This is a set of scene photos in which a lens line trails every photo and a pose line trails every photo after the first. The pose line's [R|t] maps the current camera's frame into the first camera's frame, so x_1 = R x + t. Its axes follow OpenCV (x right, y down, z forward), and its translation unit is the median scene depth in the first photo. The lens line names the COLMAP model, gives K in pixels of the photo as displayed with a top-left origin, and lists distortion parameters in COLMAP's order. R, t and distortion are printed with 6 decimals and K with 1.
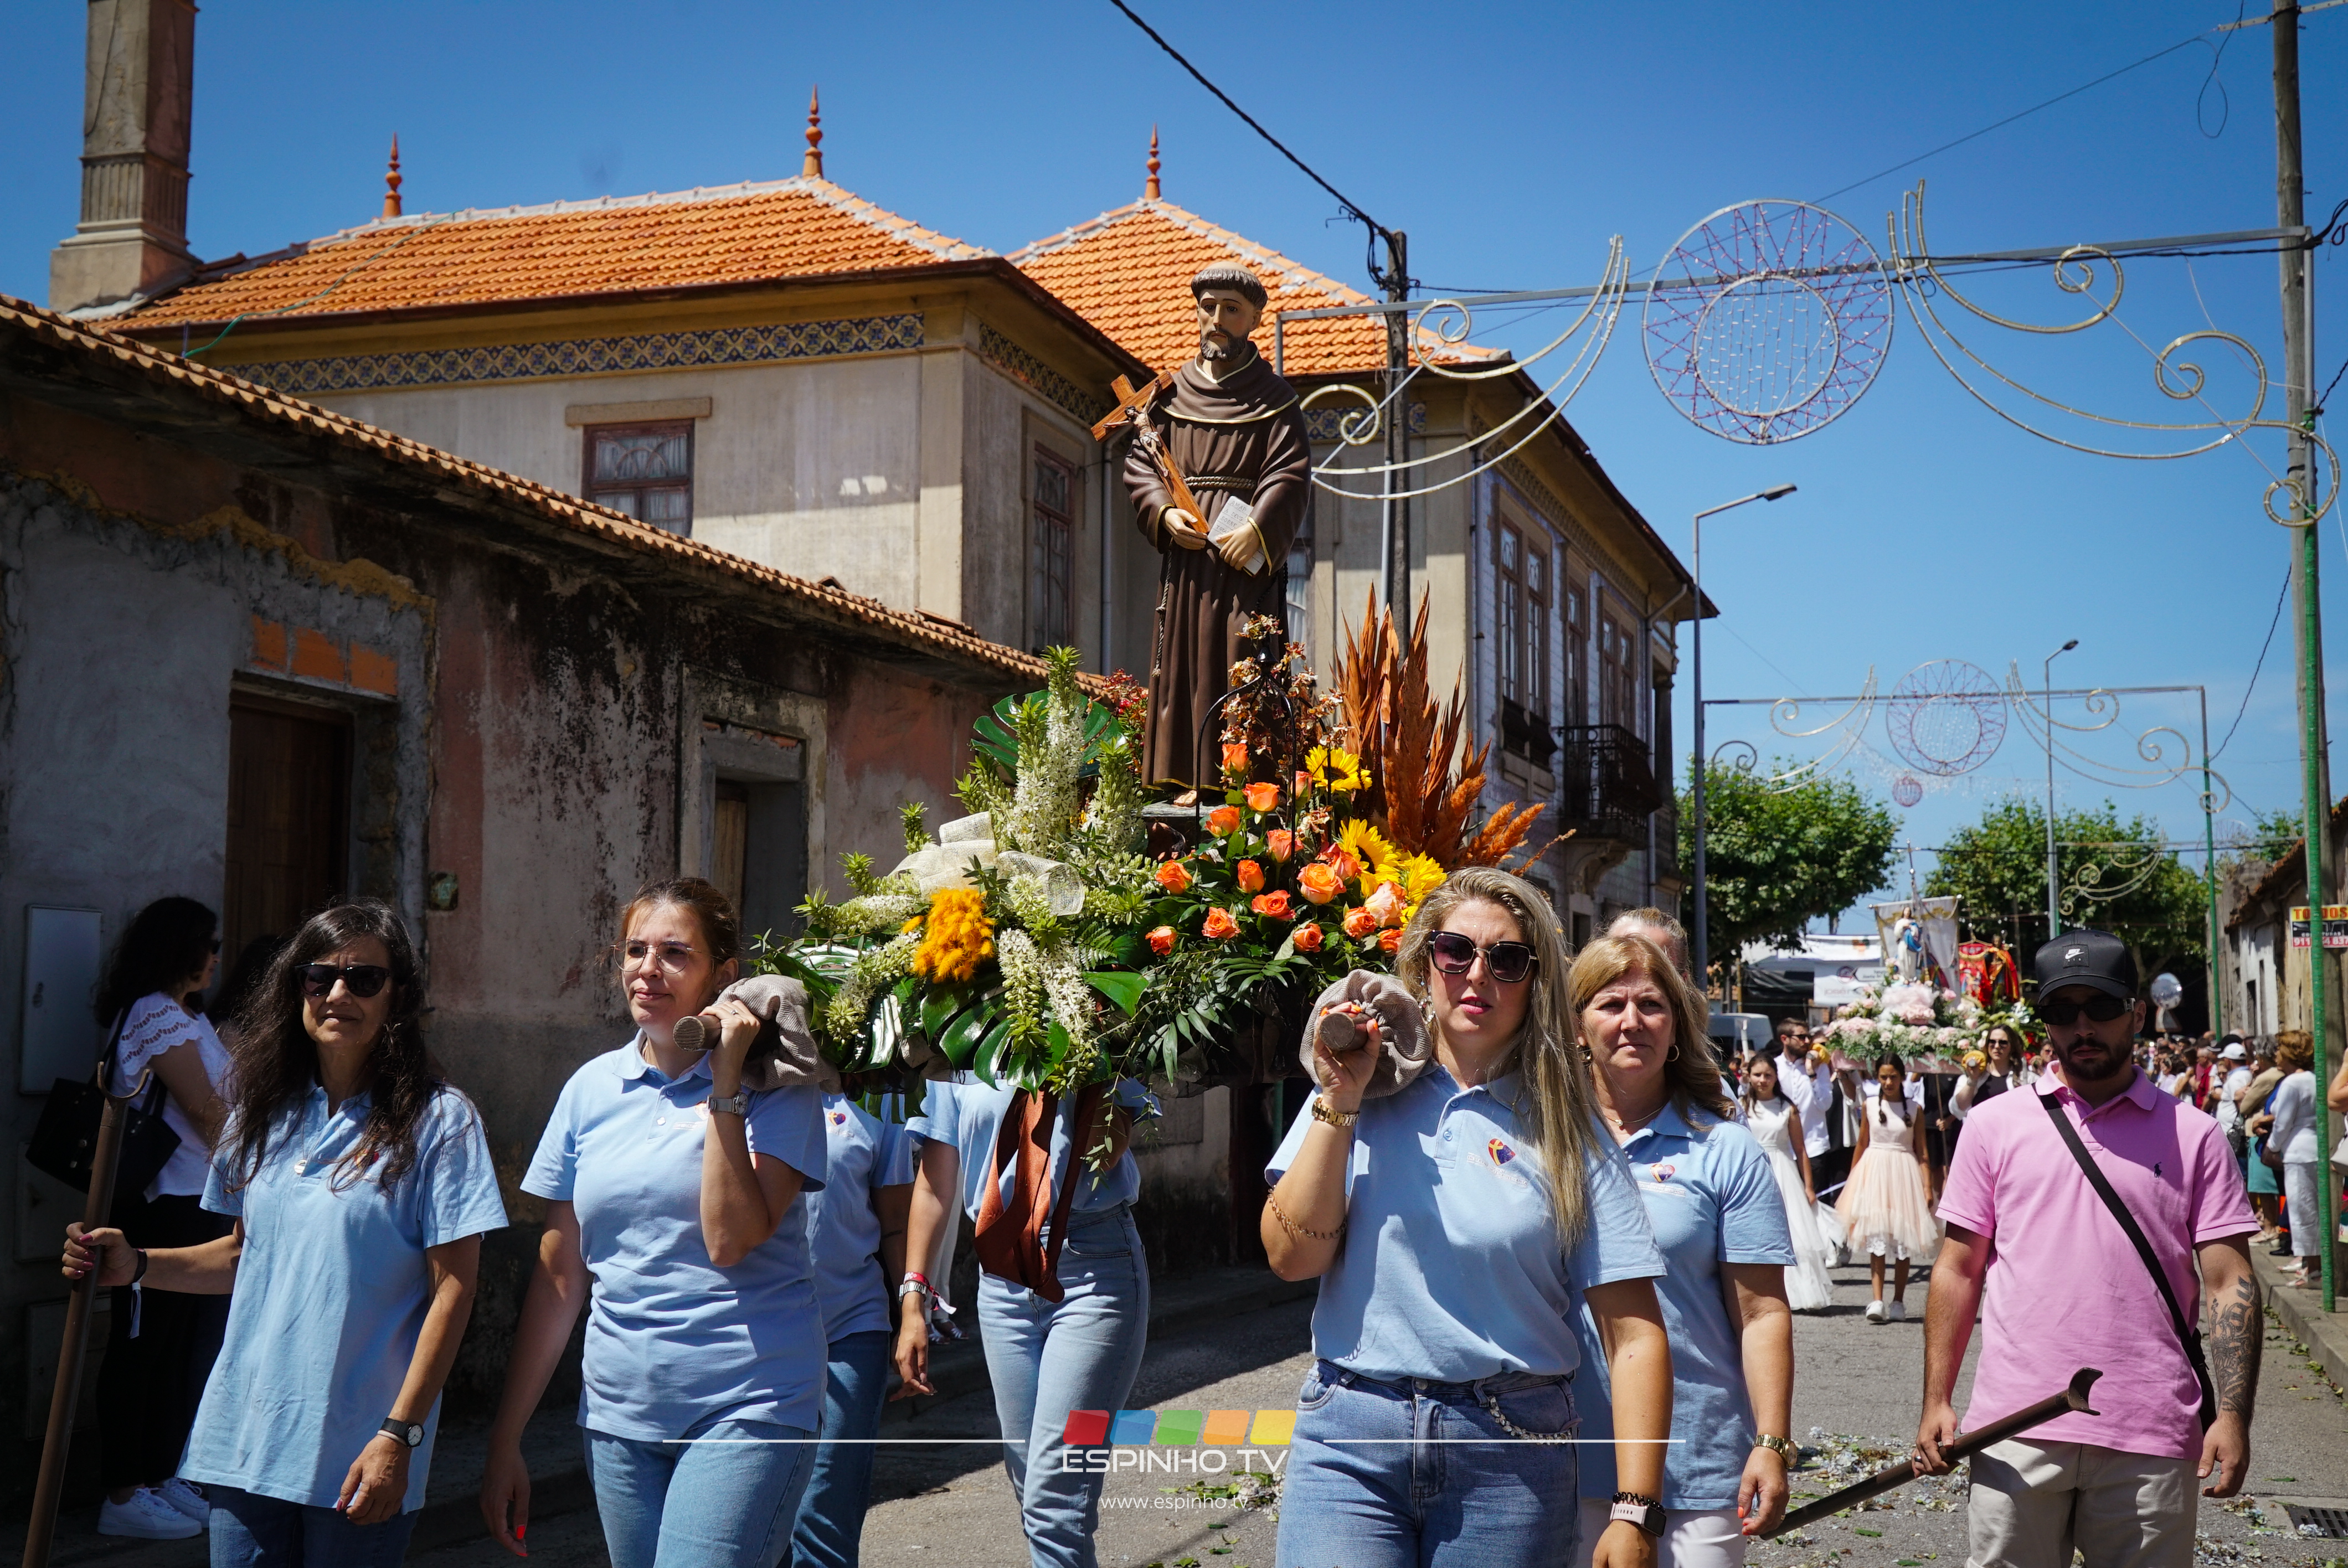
lens RADIAL K [[2708.9, 0, 1178.2], [0, 2708.9, 783.4], [0, 0, 1]] dist [0.046111, 0.000000]
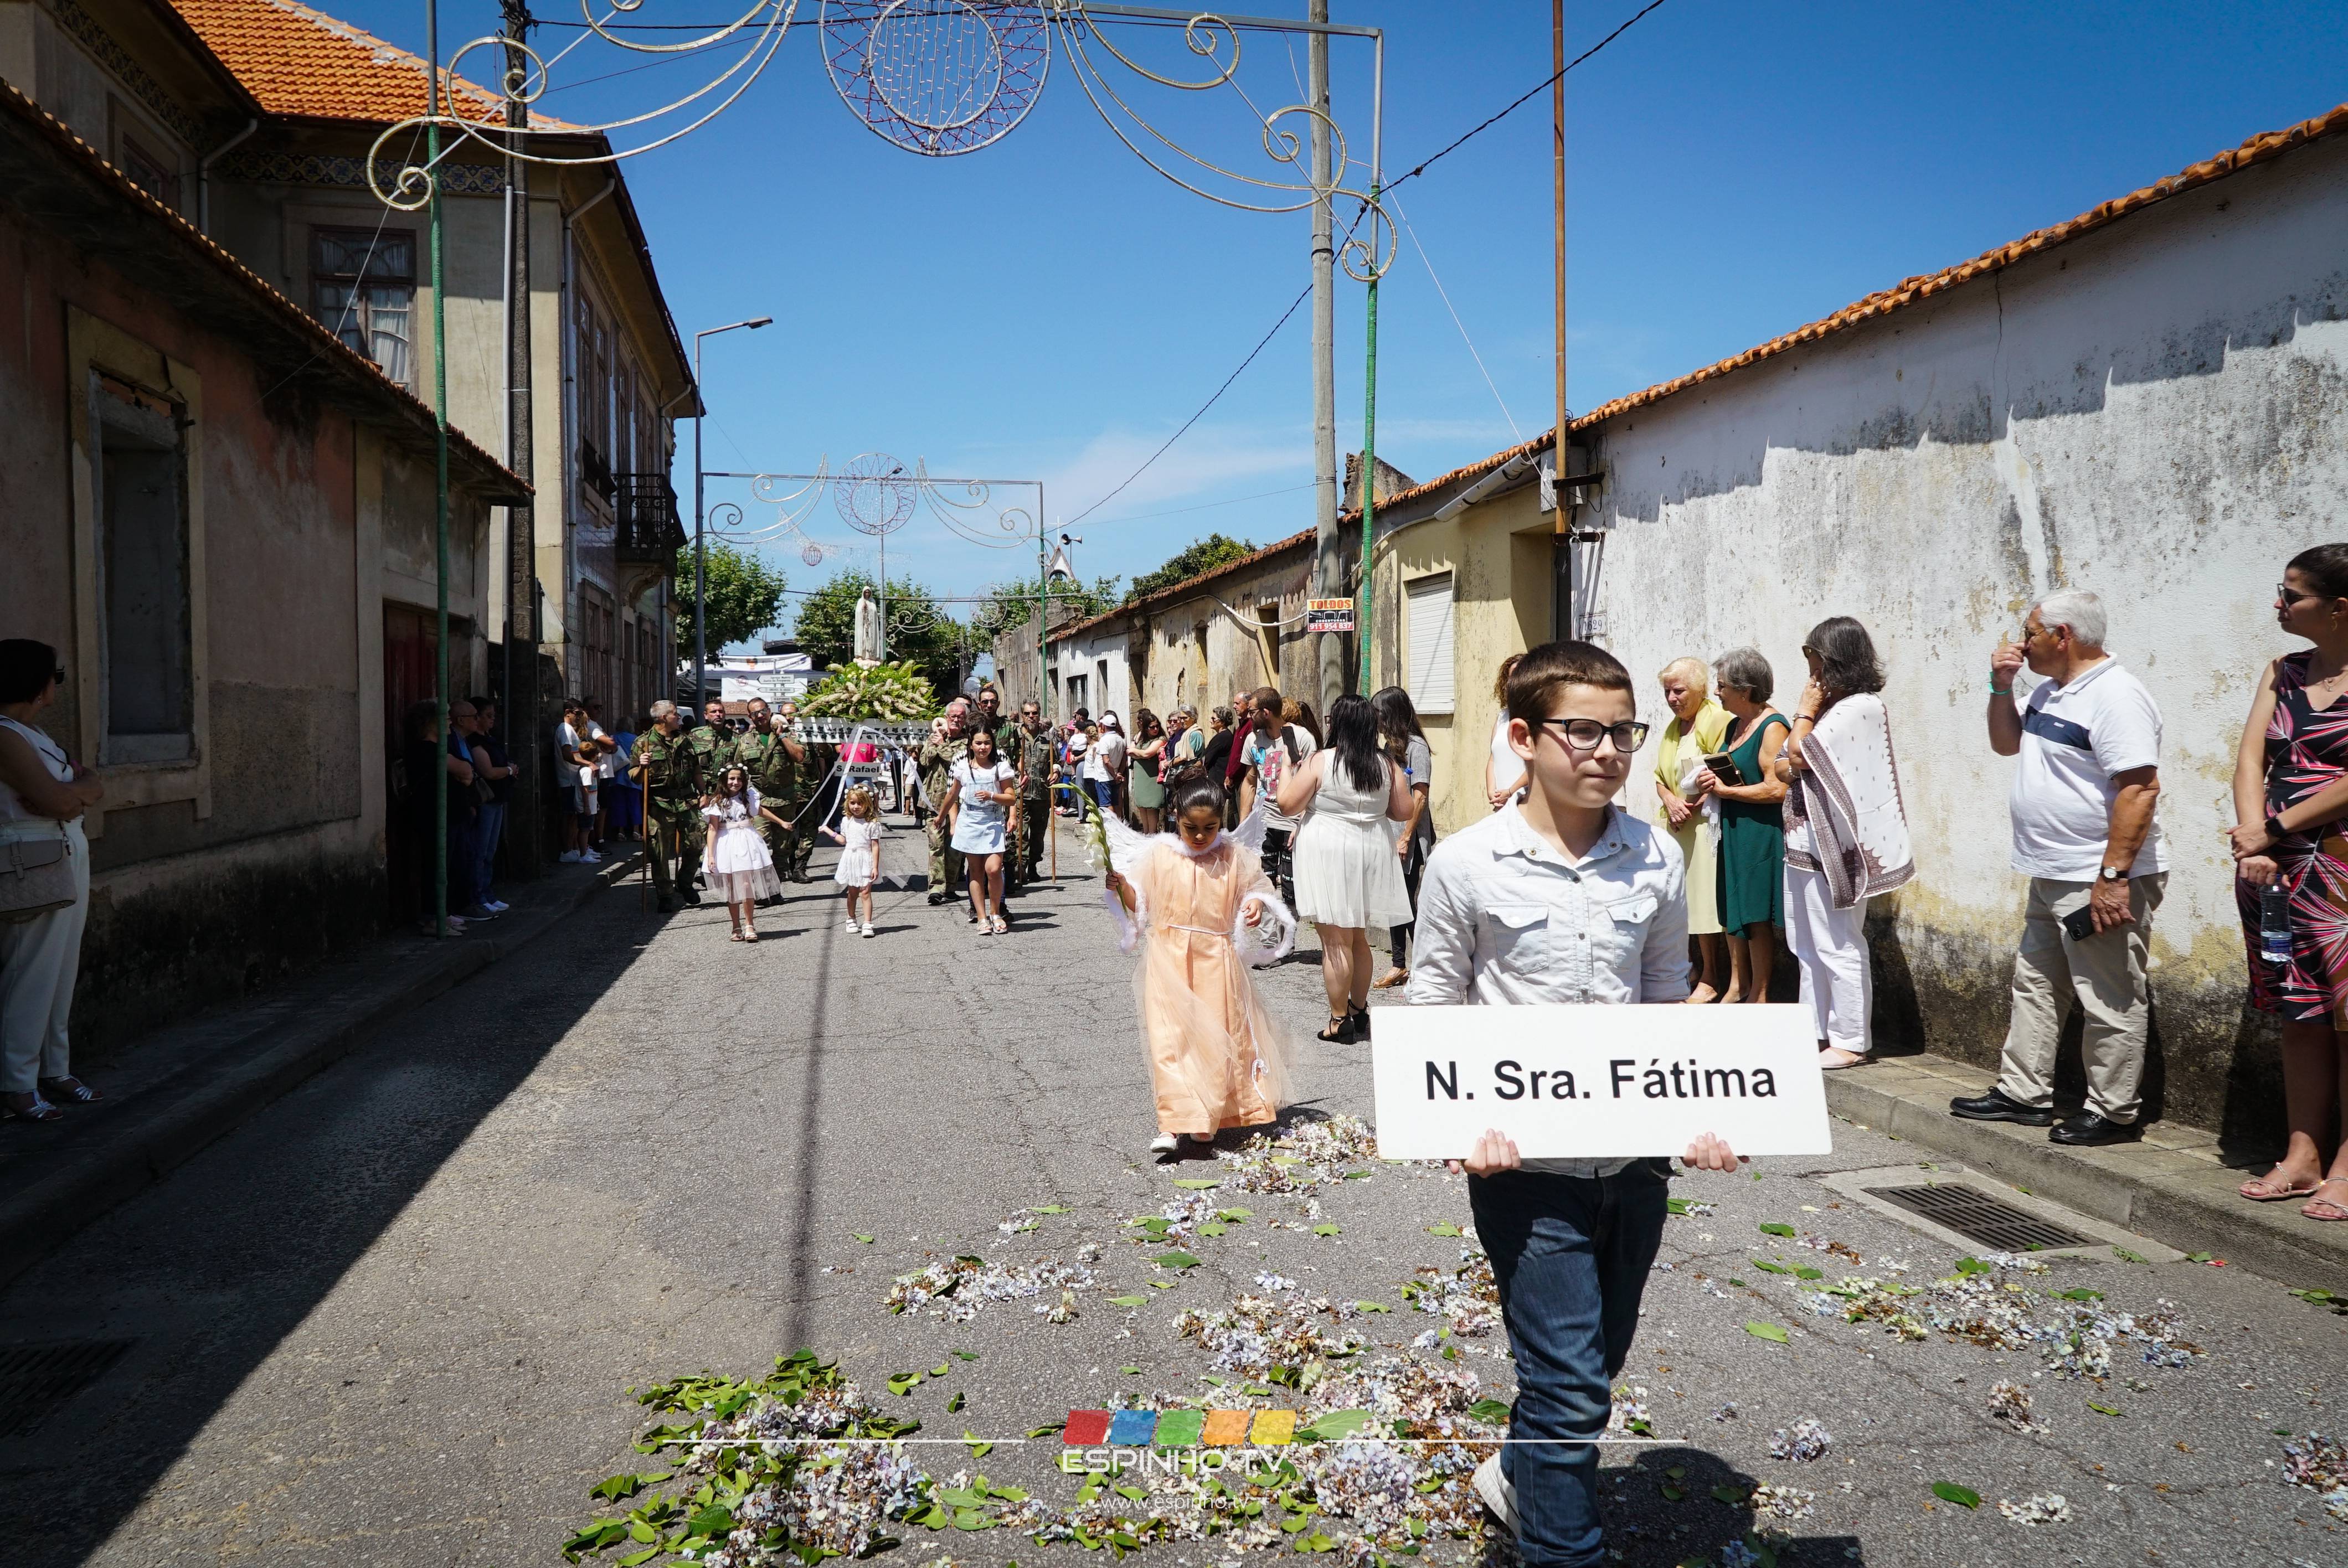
lens RADIAL K [[1613.7, 0, 1150.0], [0, 1613.7, 770.0], [0, 0, 1]] dist [-0.004601, 0.005675]
pose [[0.870365, -0.022598, 0.491888, -0.020166], [-0.037325, 0.993045, 0.111666, 0.028725], [-0.490990, -0.115550, 0.863468, 0.255807]]
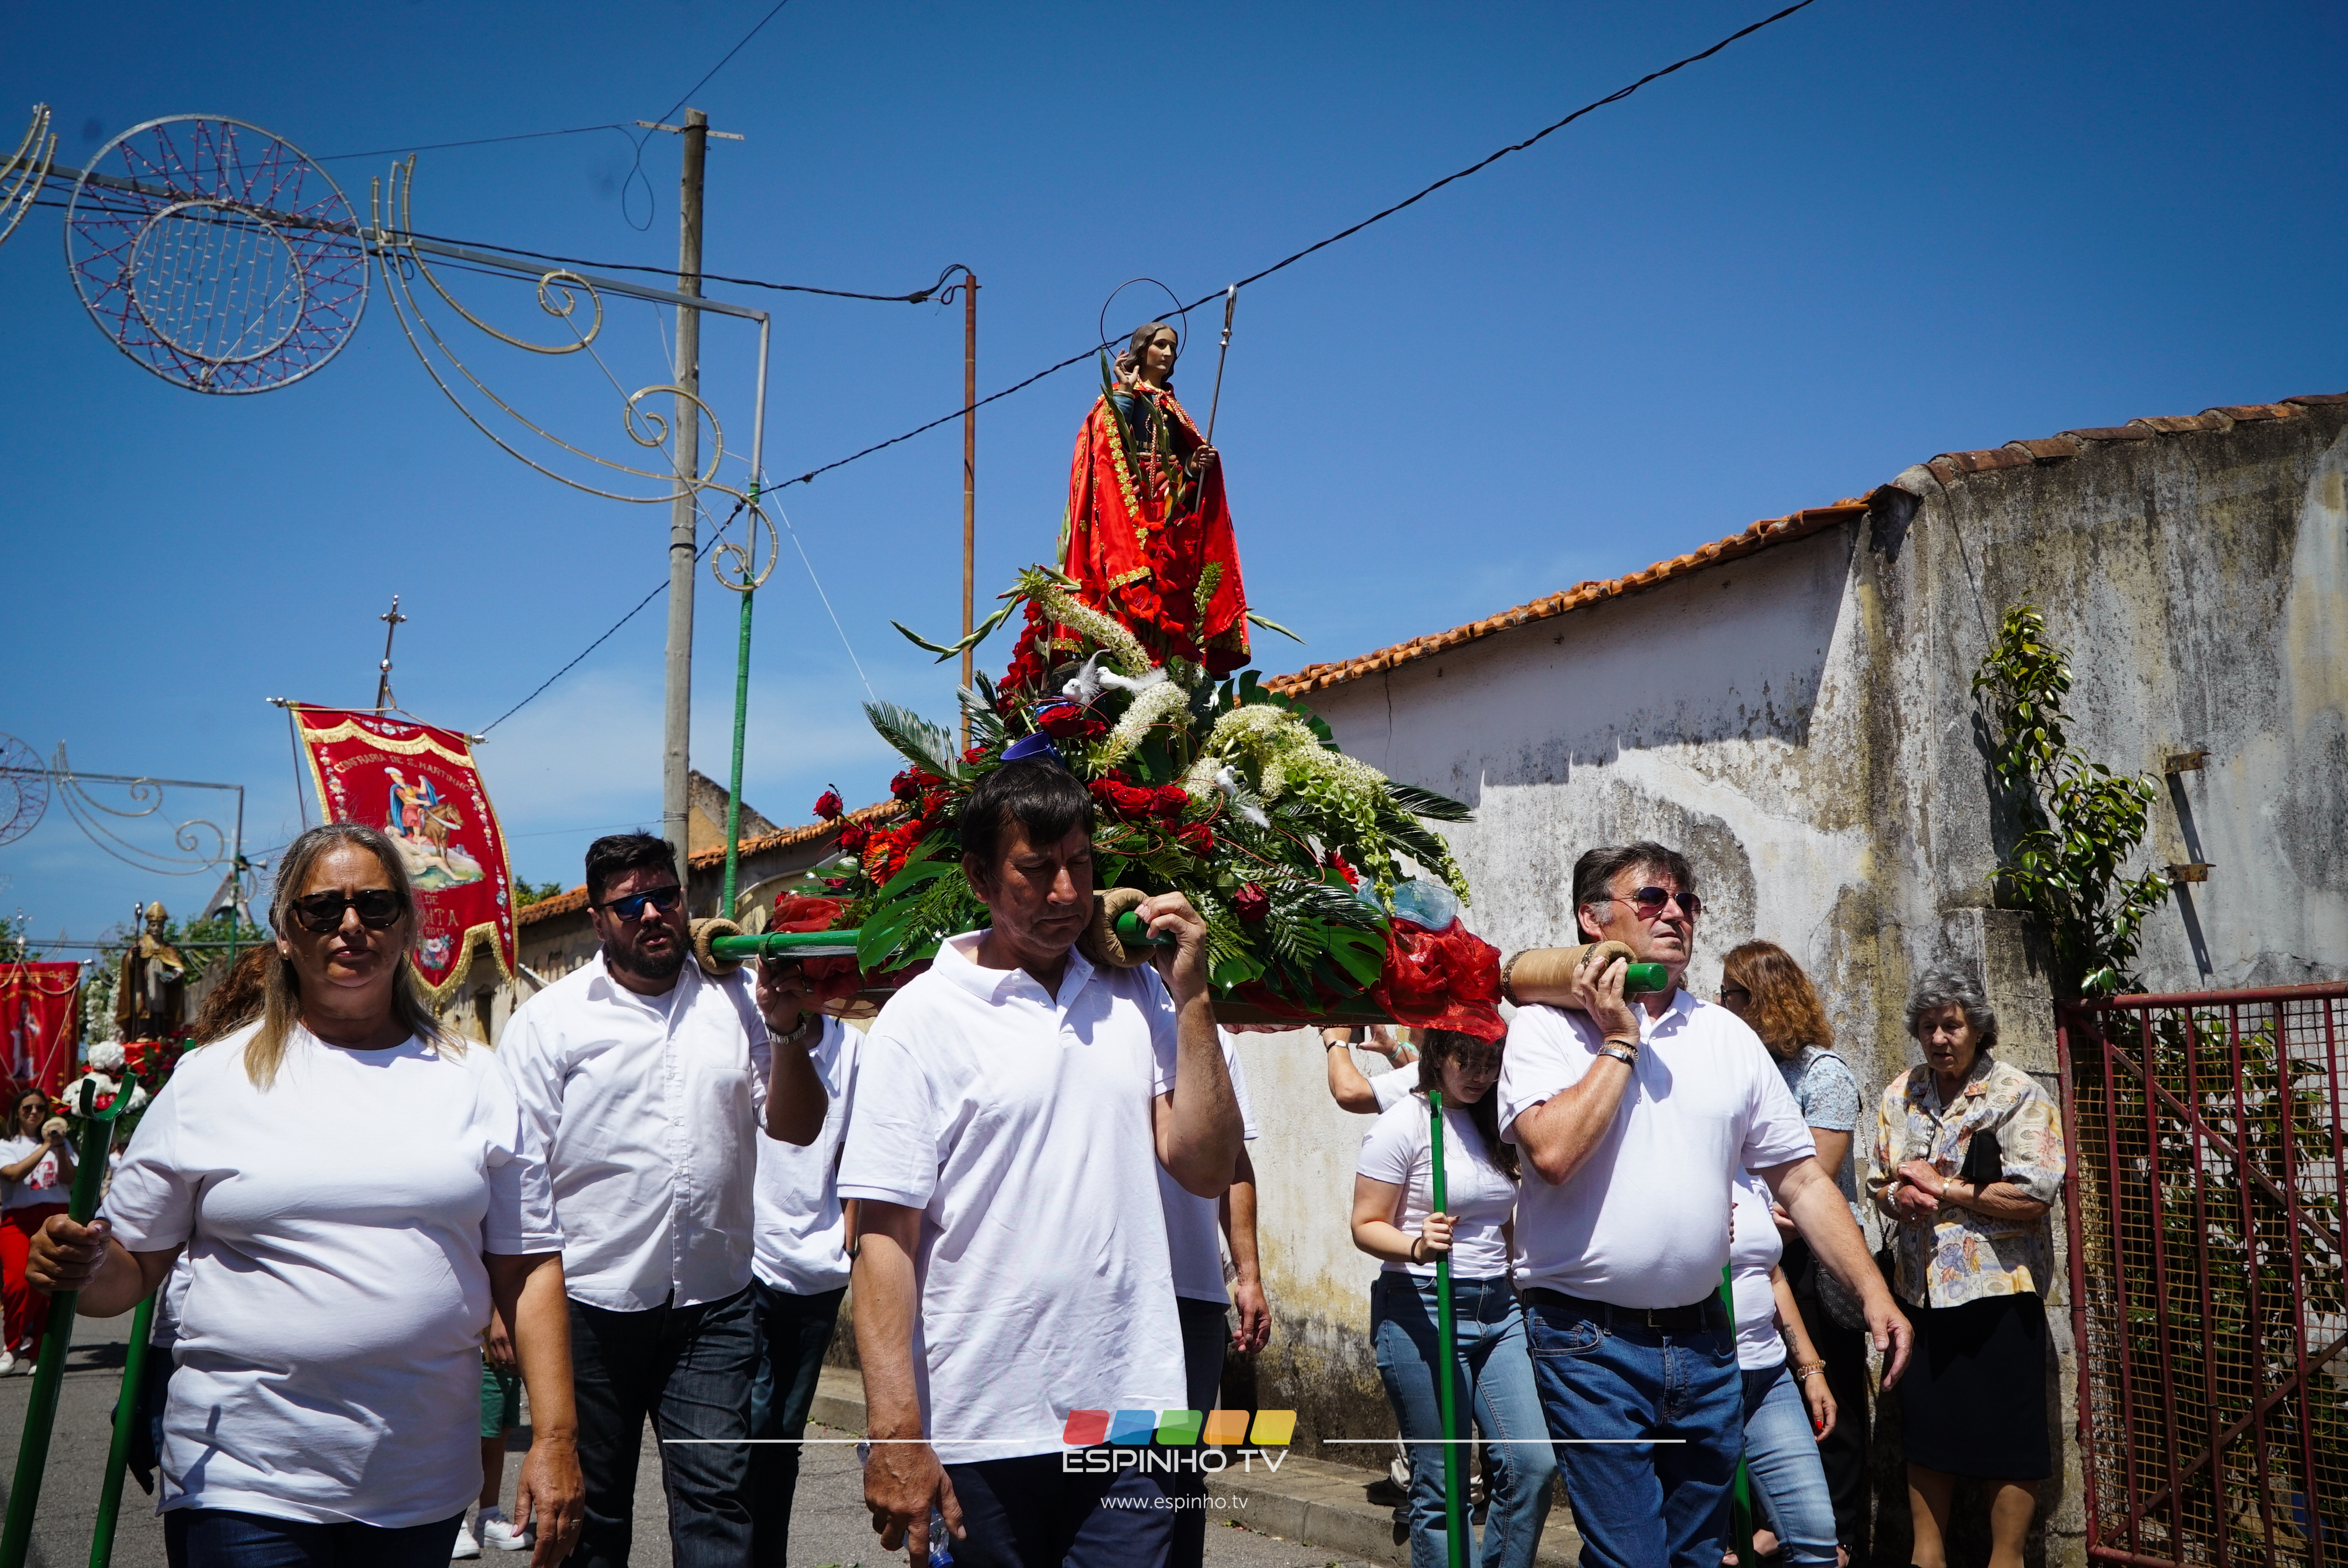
lens RADIAL K [[2204.2, 0, 1142.7], [0, 2204.2, 774.7], [0, 0, 1]] dist [0.005079, 0.000000]
pose [[0.652881, 0.121070, 0.747722, -0.067179], [-0.071011, 0.992579, -0.098713, 0.029428], [-0.754125, 0.011352, 0.656633, 0.215295]]
